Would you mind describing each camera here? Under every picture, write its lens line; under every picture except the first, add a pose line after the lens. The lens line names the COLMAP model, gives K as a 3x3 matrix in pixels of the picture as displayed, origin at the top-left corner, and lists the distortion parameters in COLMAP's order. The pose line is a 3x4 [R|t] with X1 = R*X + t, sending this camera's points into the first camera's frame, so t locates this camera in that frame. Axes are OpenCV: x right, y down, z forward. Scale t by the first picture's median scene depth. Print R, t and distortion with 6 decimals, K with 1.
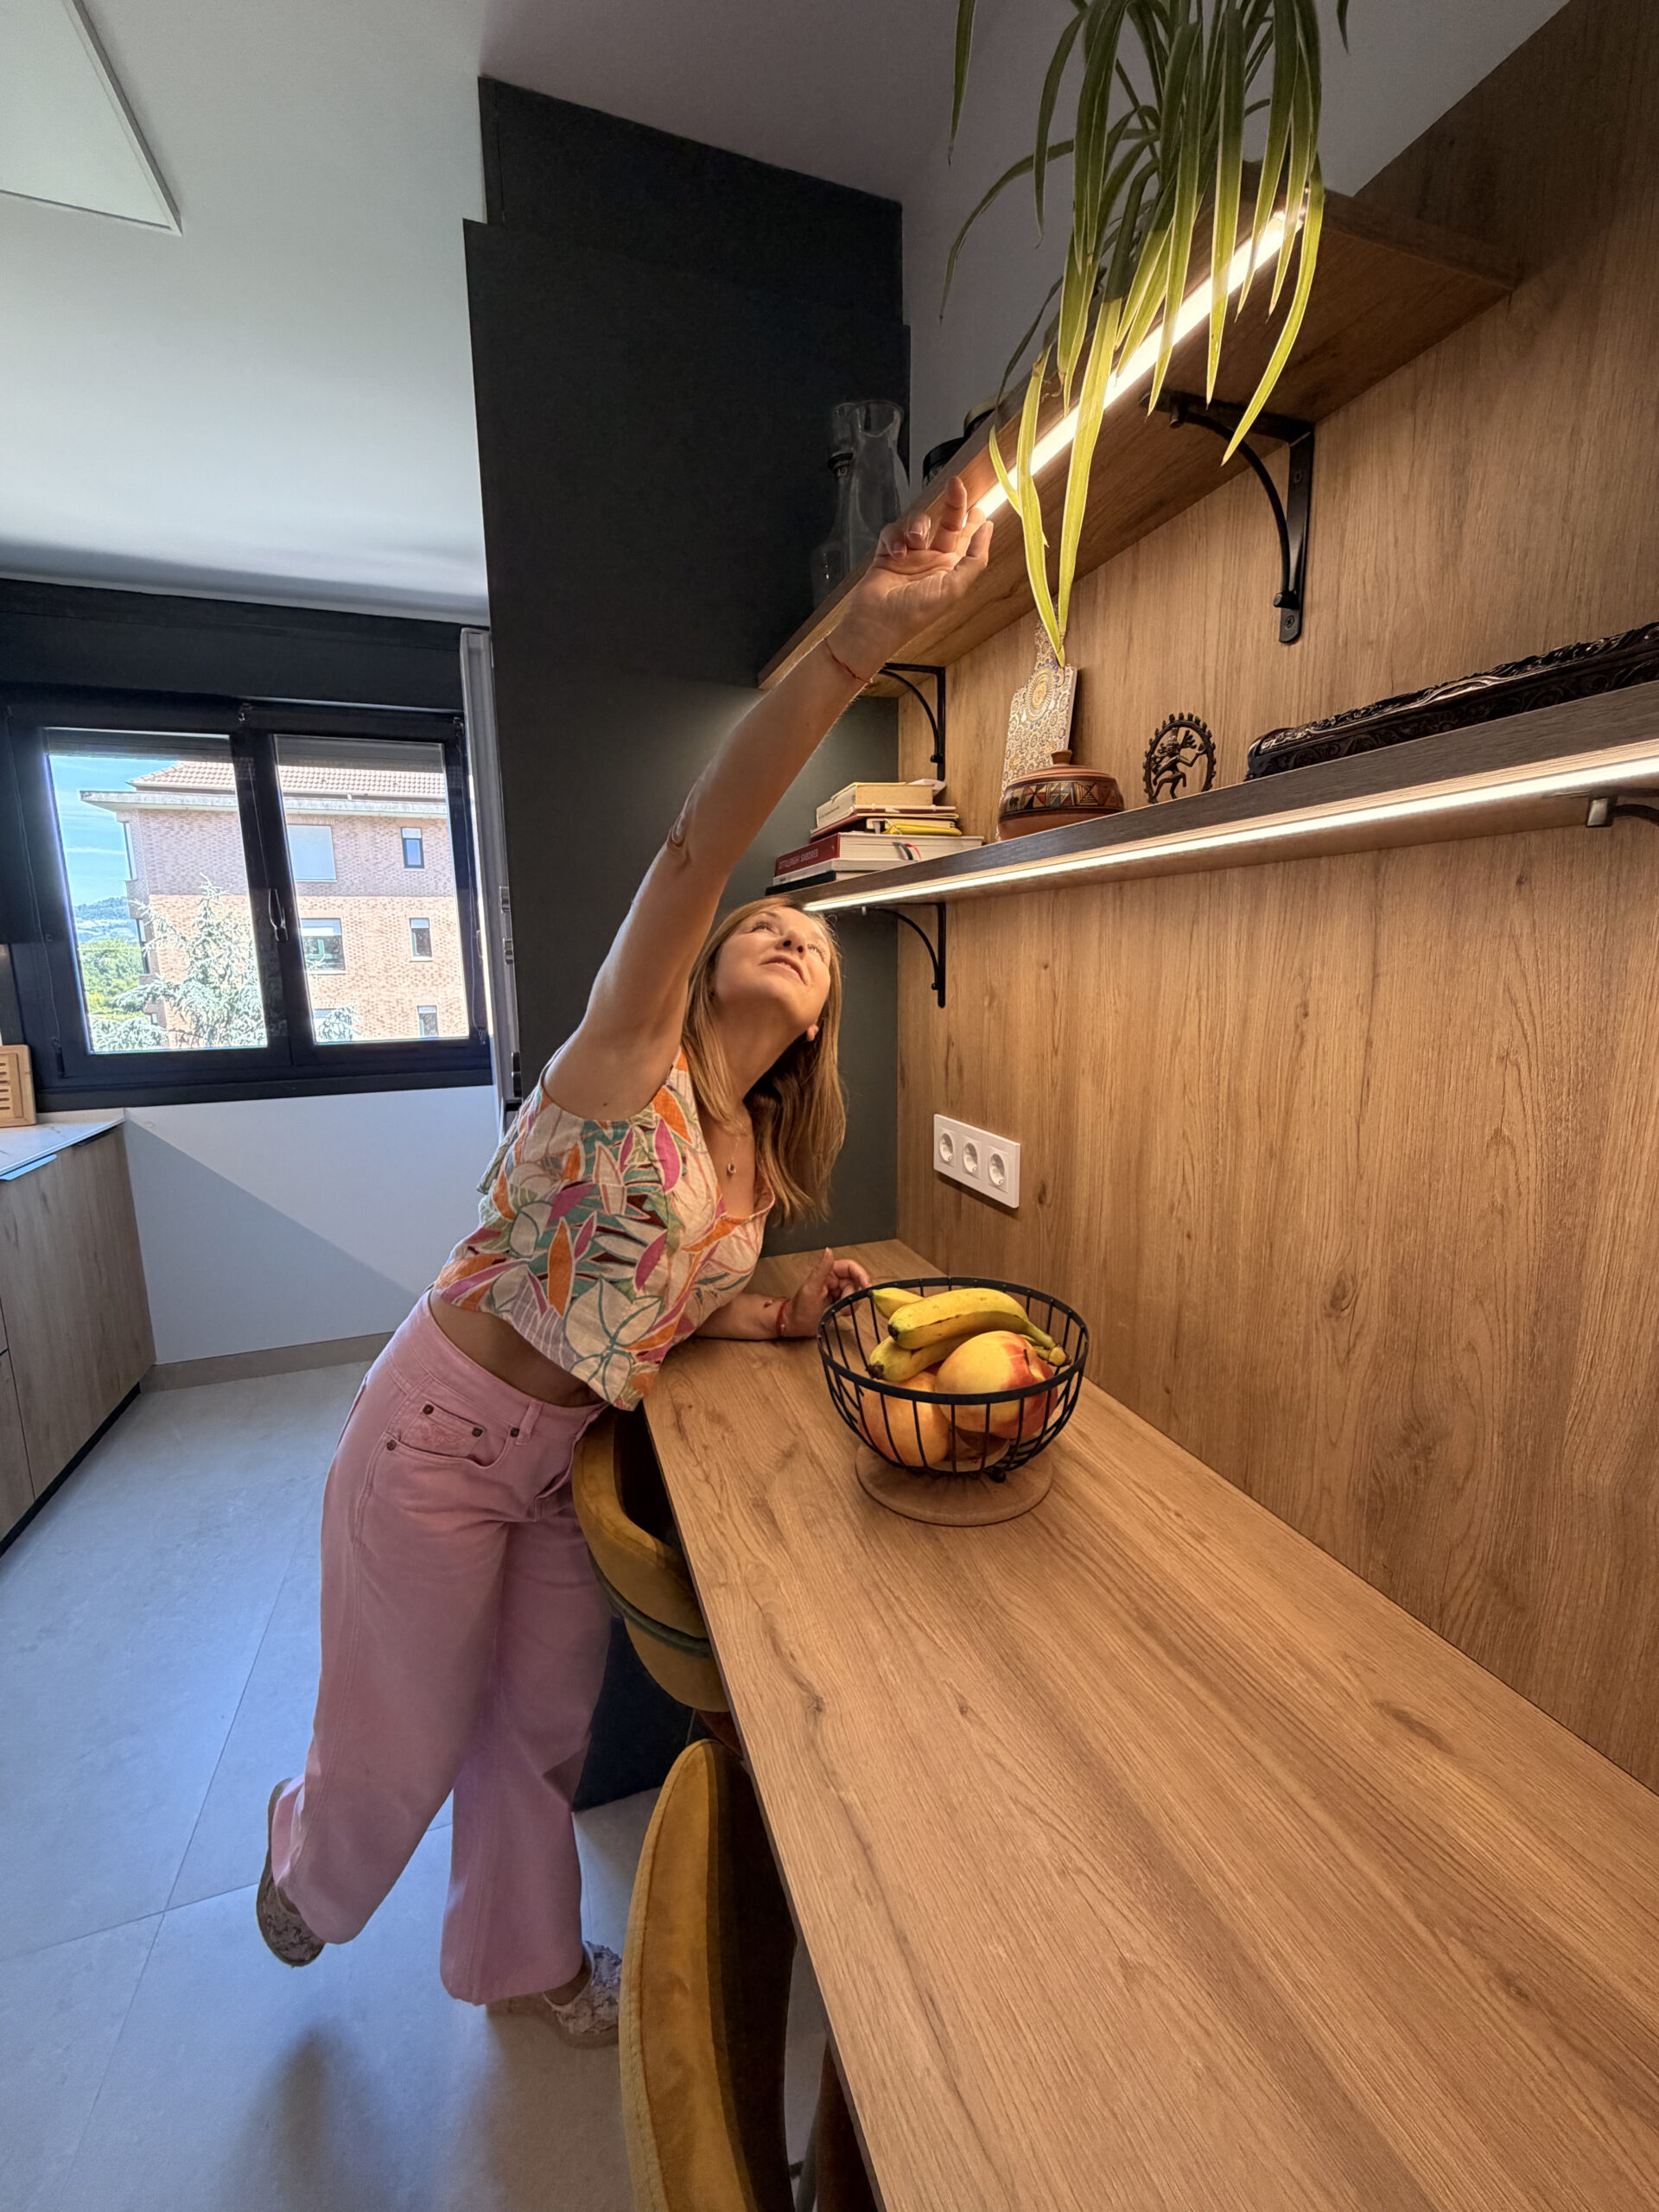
lens RADIAL K [[884.3, 0, 829.1], [0, 884.3, 1100.0], [0, 0, 1]] dist [-0.000820, 0.000406]
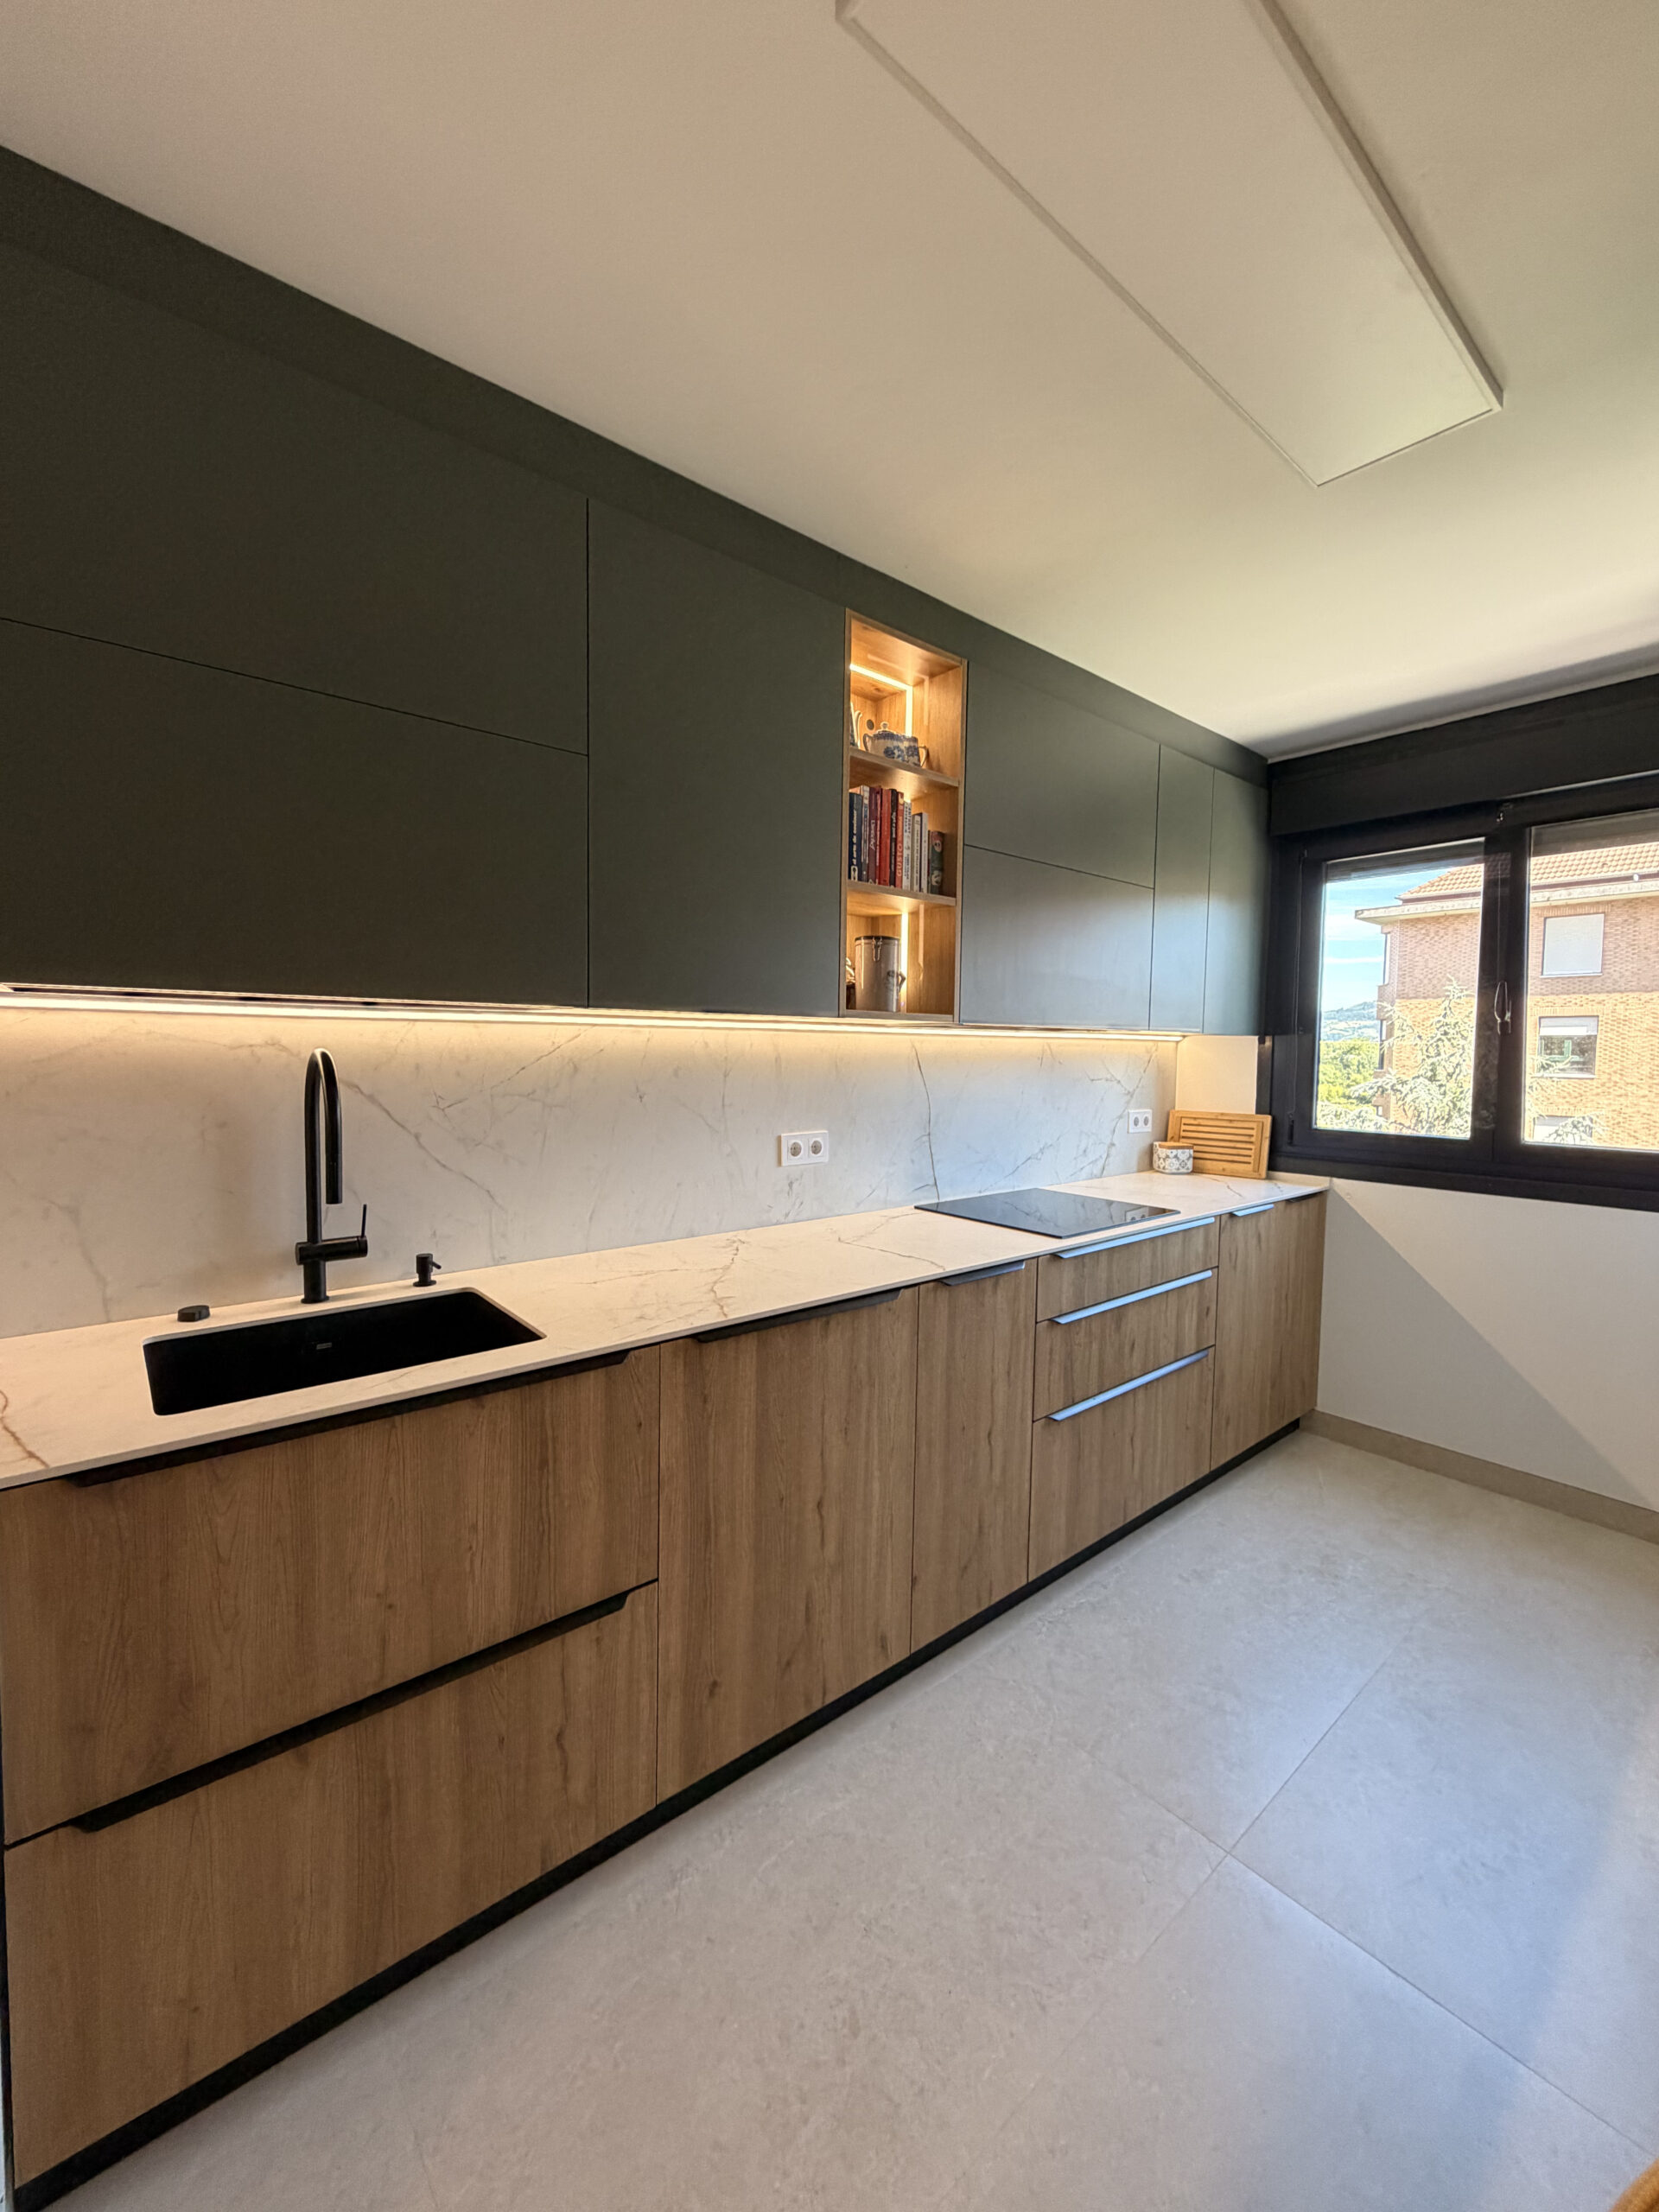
lens RADIAL K [[884.3, 0, 828.1], [0, 884.3, 1098.6], [0, 0, 1]] dist [-0.000820, 0.000406]
pose [[0.350344, 0.069466, -0.934042, 0.109720], [-0.174202, 0.984678, 0.007891, 0.036793], [0.920279, 0.159948, 0.357077, -0.075075]]
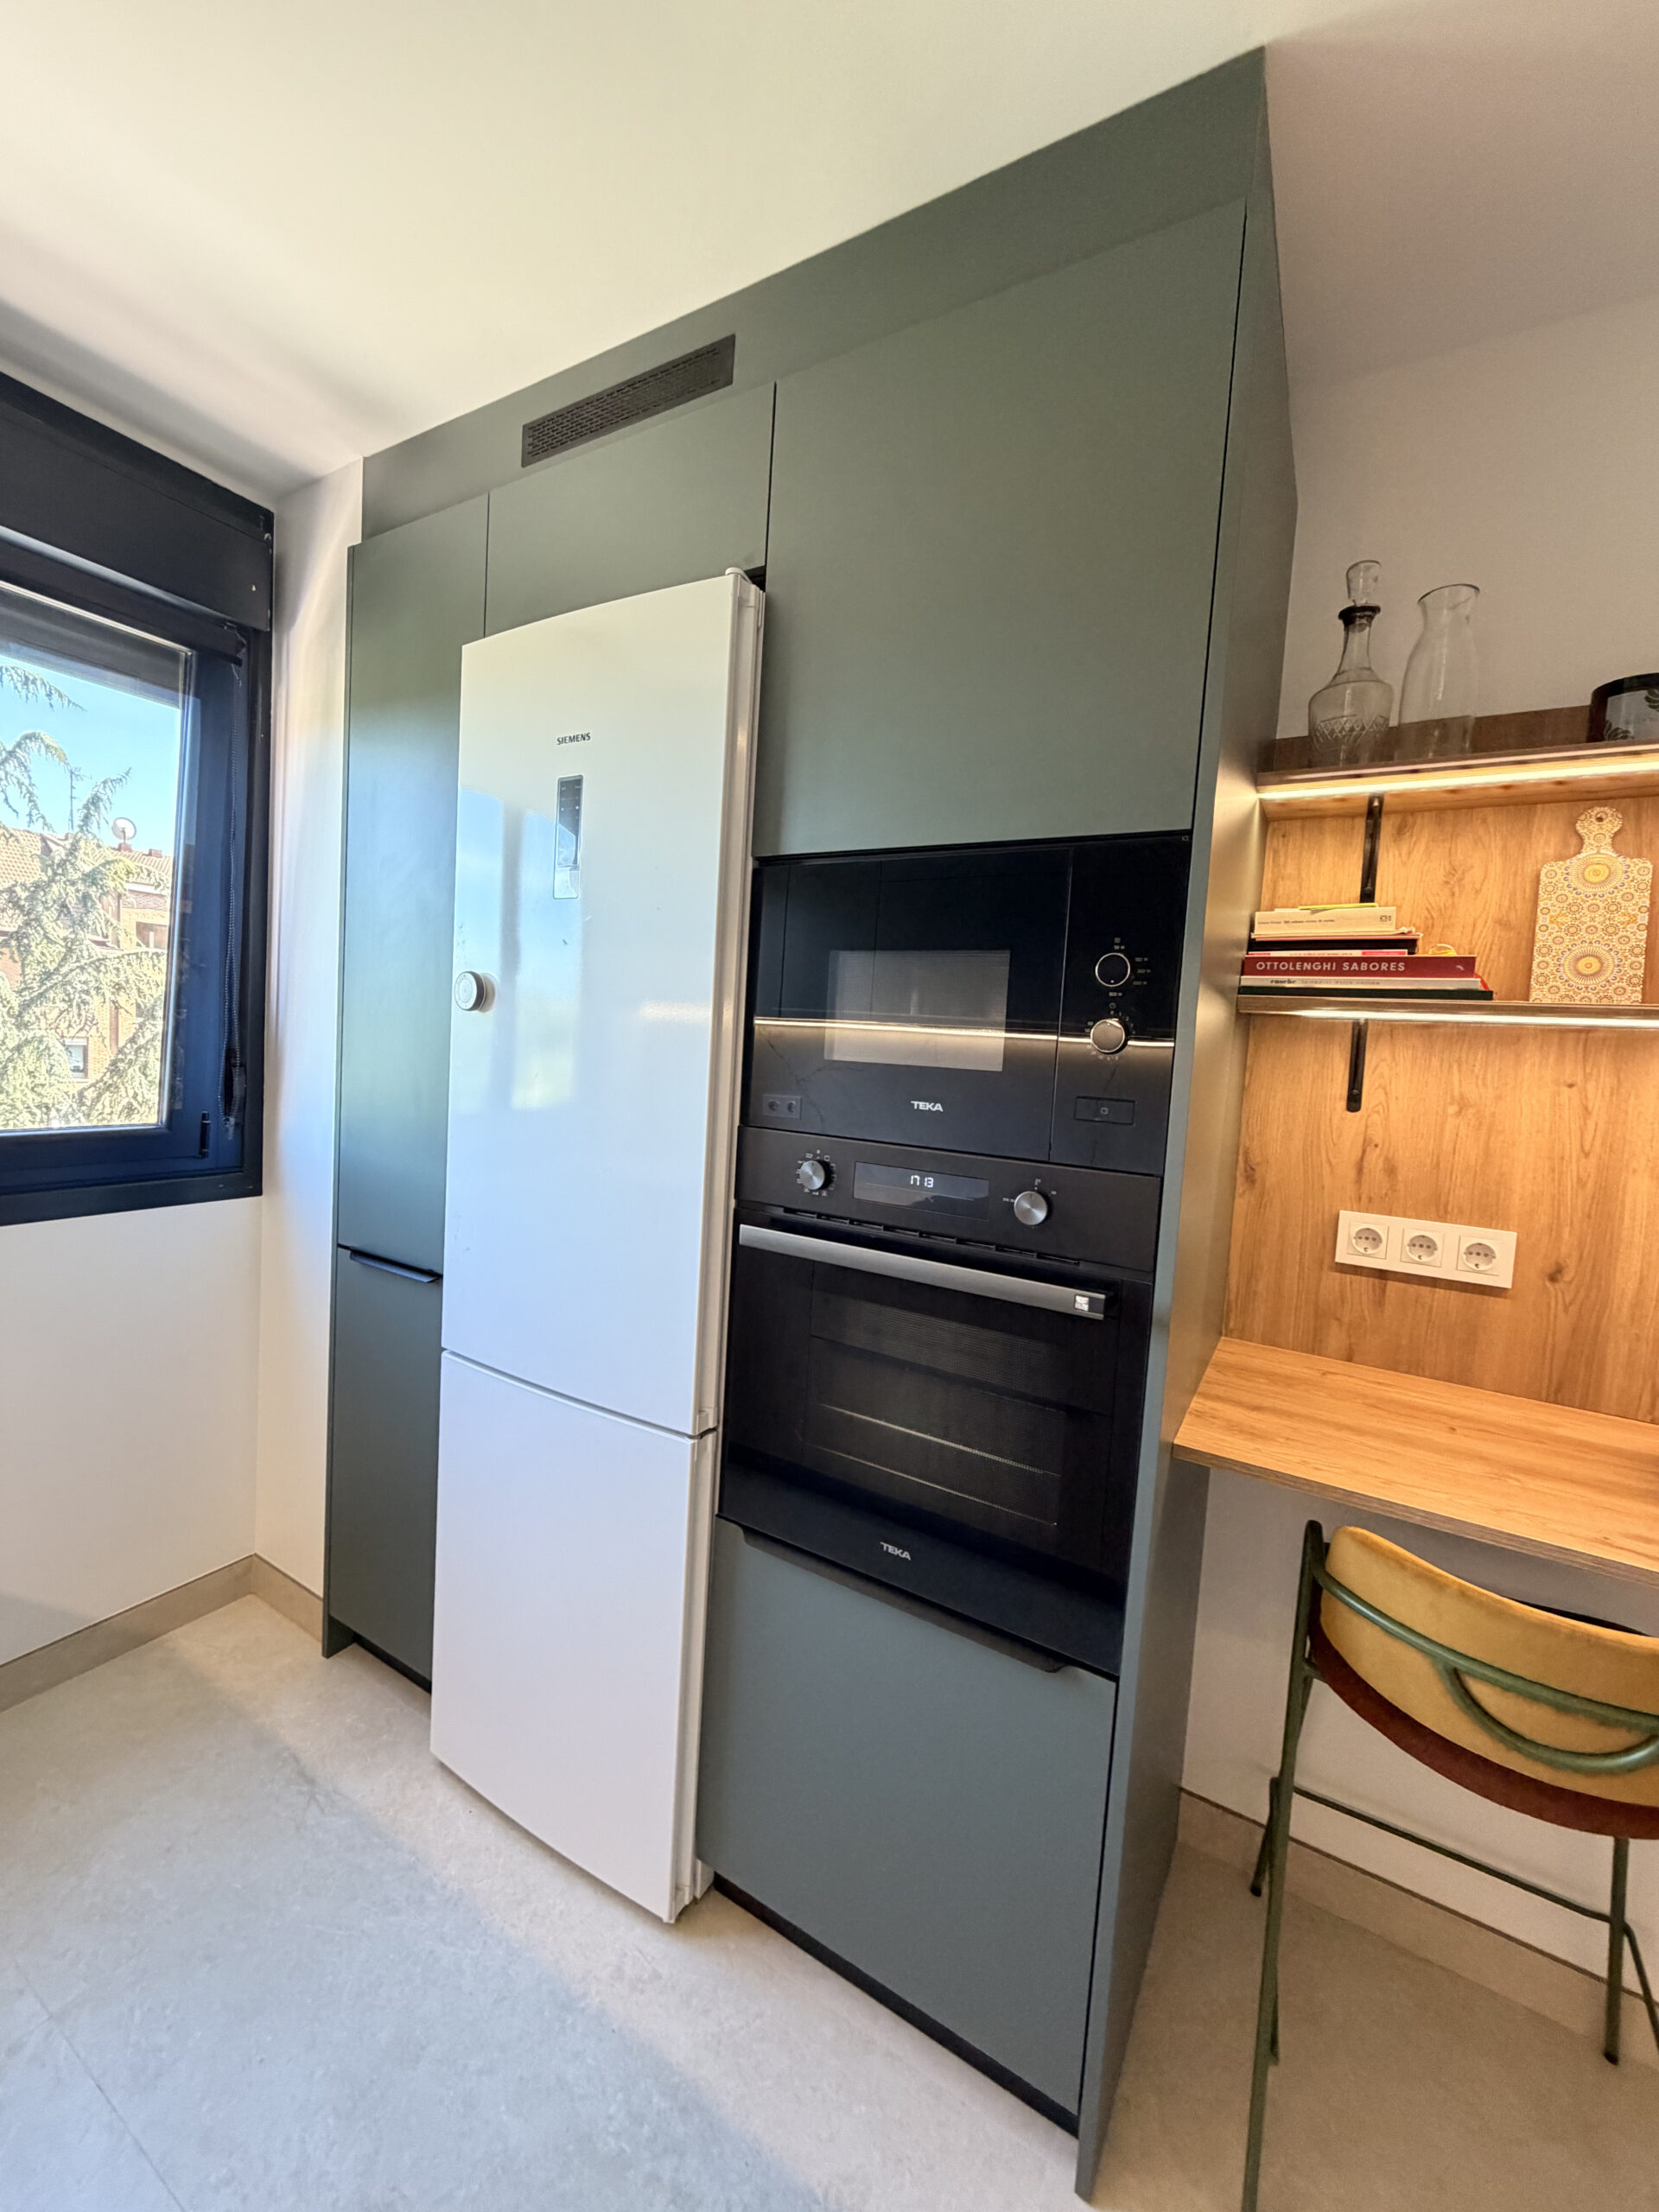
lens RADIAL K [[884.3, 0, 827.8], [0, 884.3, 1098.5], [0, 0, 1]] dist [-0.000820, 0.000406]
pose [[0.766593, 0.014195, 0.641977, -1.460650], [0.039364, 0.996836, -0.069047, -0.097182], [-0.640926, 0.078202, 0.763609, 0.794293]]
